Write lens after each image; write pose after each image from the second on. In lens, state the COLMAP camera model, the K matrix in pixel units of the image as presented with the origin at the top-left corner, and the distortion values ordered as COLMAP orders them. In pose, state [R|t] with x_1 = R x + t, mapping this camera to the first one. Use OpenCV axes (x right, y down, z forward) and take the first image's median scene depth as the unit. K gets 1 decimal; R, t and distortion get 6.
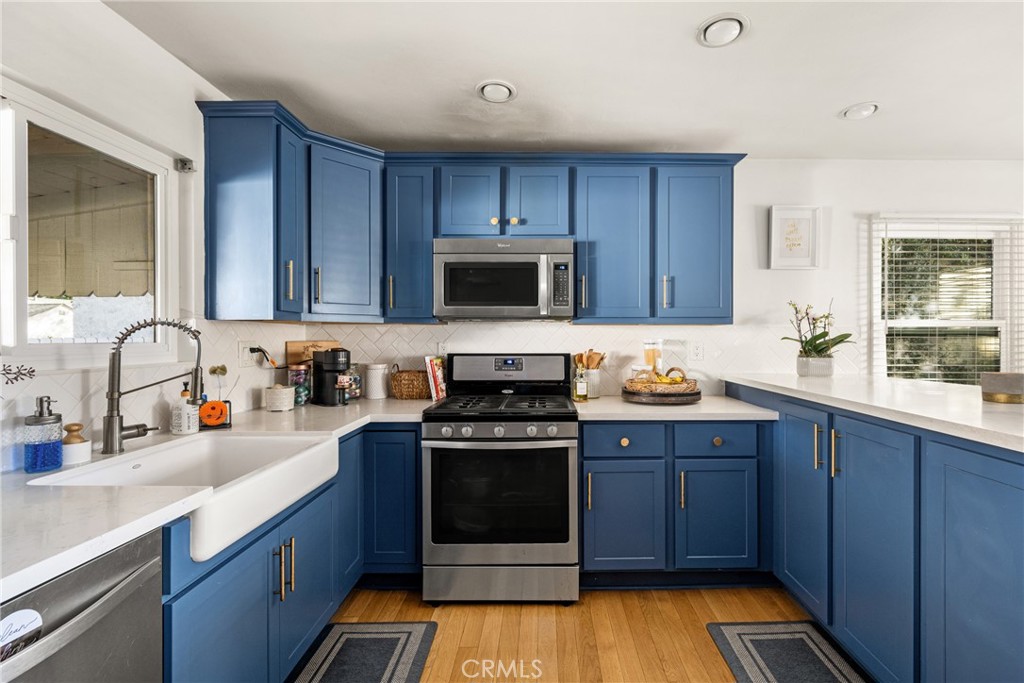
lens RADIAL K [[453.2, 0, 537.5], [0, 453.2, 338.0], [0, 0, 1]] dist [0.000760, 0.000046]
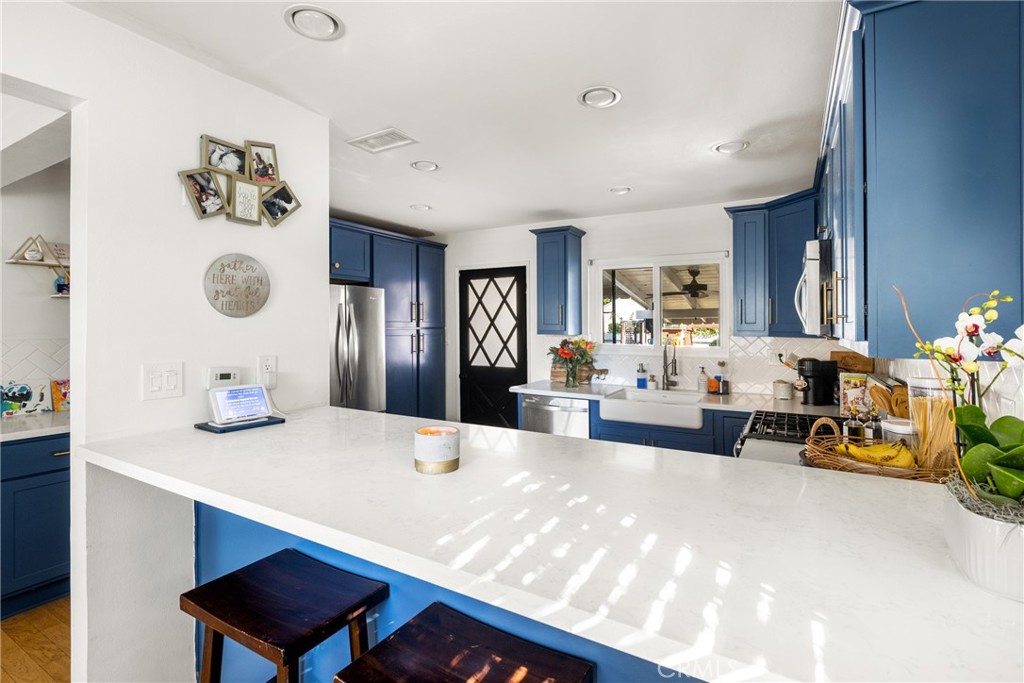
lens RADIAL K [[475.2, 0, 518.2], [0, 475.2, 325.9], [0, 0, 1]] dist [0.001542, -0.000063]
pose [[-0.502167, 0.000099, -0.864771, 1.173844], [-0.002915, 0.999994, 0.001807, -0.070739], [0.864766, 0.003428, -0.502164, 1.060955]]
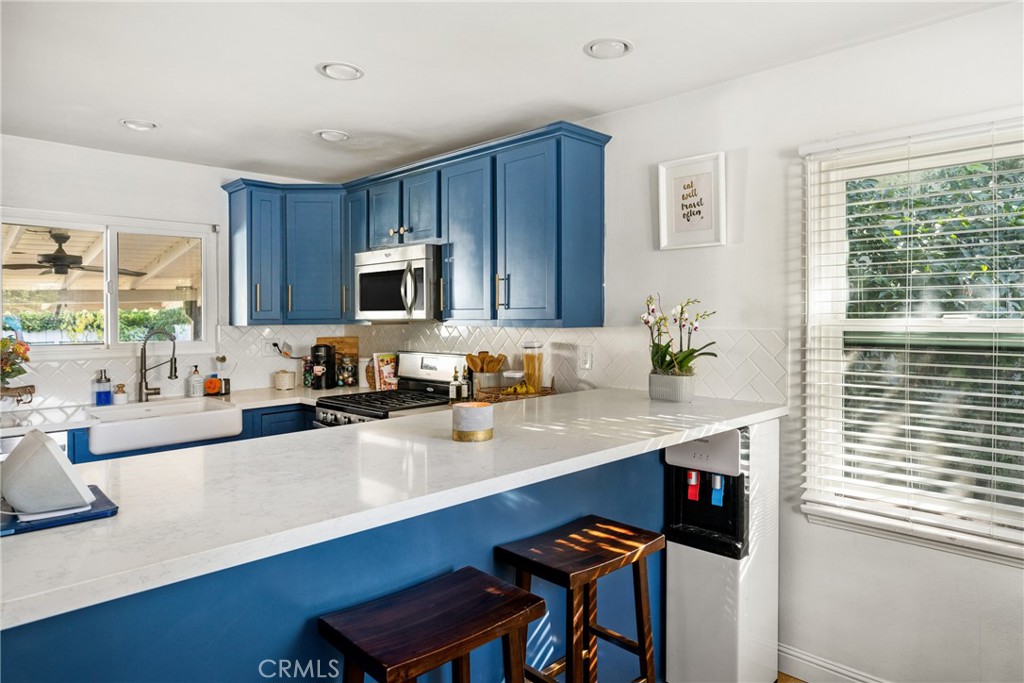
lens RADIAL K [[635.1, 0, 553.4], [0, 635.1, 323.6], [0, 0, 1]] dist [0.002374, 0.001135]
pose [[0.724531, 0.005495, -0.689220, 1.384460], [0.007384, 0.999849, 0.015733, -0.064488], [0.689202, -0.016488, 0.724381, 0.173638]]
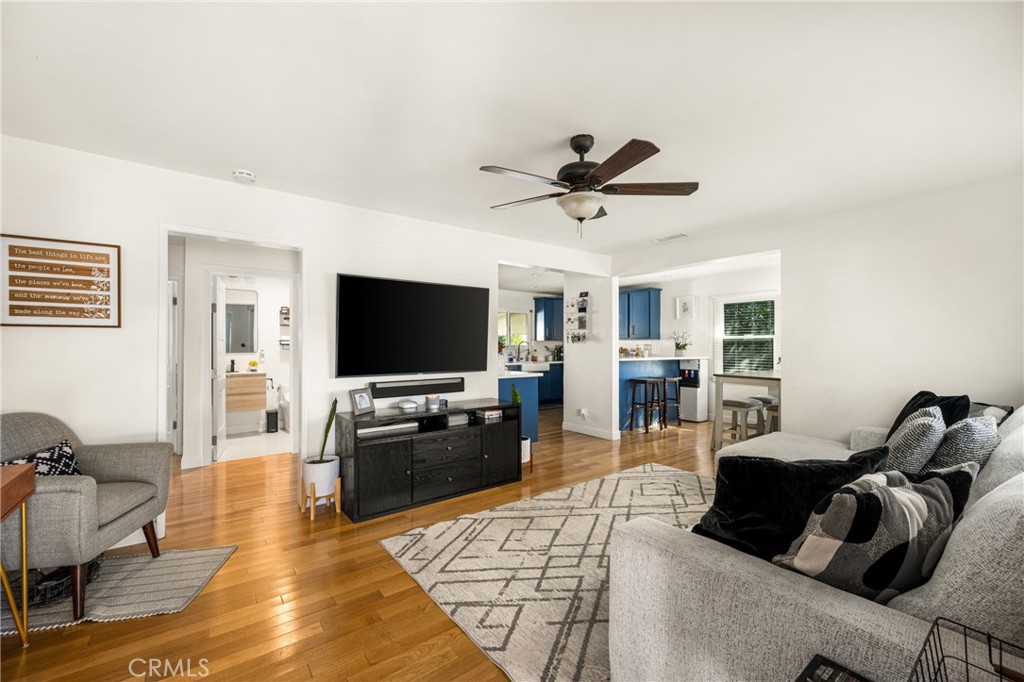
lens RADIAL K [[411.5, 0, 512.0], [0, 411.5, 341.0], [0, 0, 1]] dist [0.016244, -0.000008]
pose [[0.603798, -0.010851, -0.797064, 2.473325], [0.000078, 0.999908, -0.013553, 0.023967], [0.797138, 0.008121, 0.603743, -1.764440]]
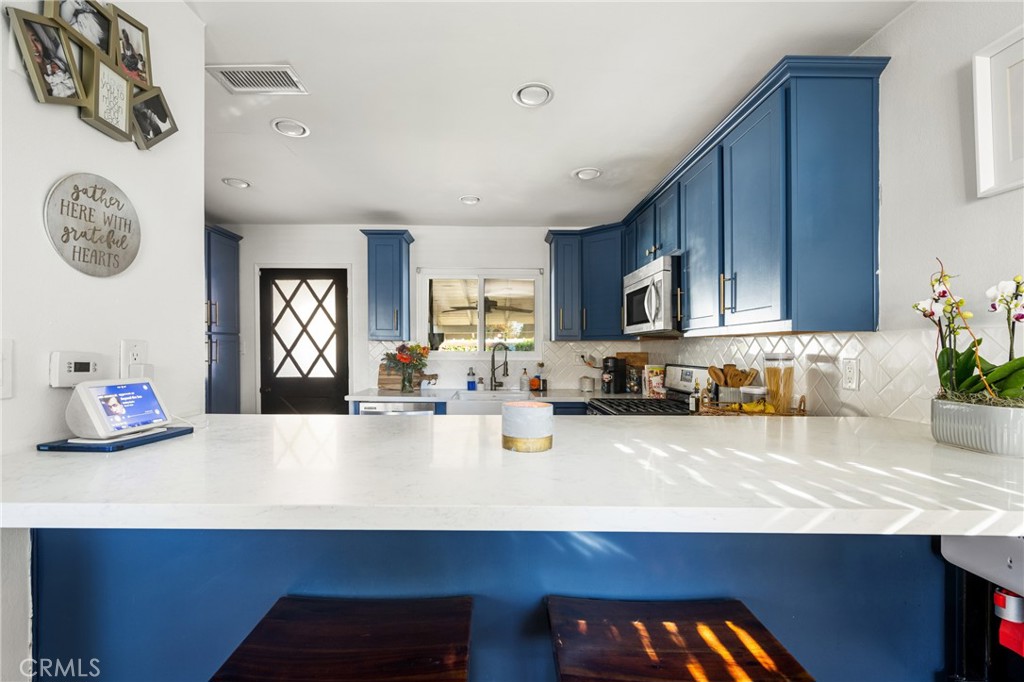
lens RADIAL K [[446.1, 0, 497.9], [0, 446.1, 348.8], [0, 0, 1]] dist [0.000682, -0.000272]
pose [[-0.000318, 0.001019, -0.999999, 1.198468], [-0.004614, 0.999989, 0.001021, -0.004730], [0.999989, 0.004614, -0.000313, 0.672032]]
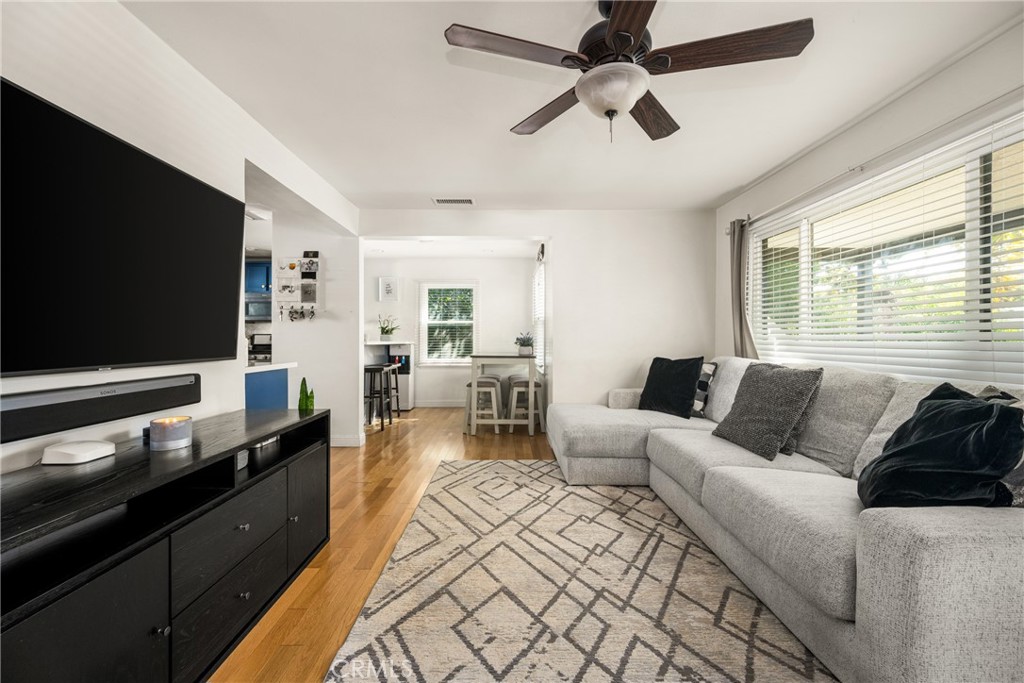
lens RADIAL K [[412.7, 0, 500.9], [0, 412.7, 336.6], [0, 0, 1]] dist [0.001662, -0.000108]
pose [[0.999884, -0.003703, -0.014747, 1.576314], [0.003585, 0.999961, -0.008022, 0.089382], [0.014776, 0.007968, 0.999859, -1.707863]]
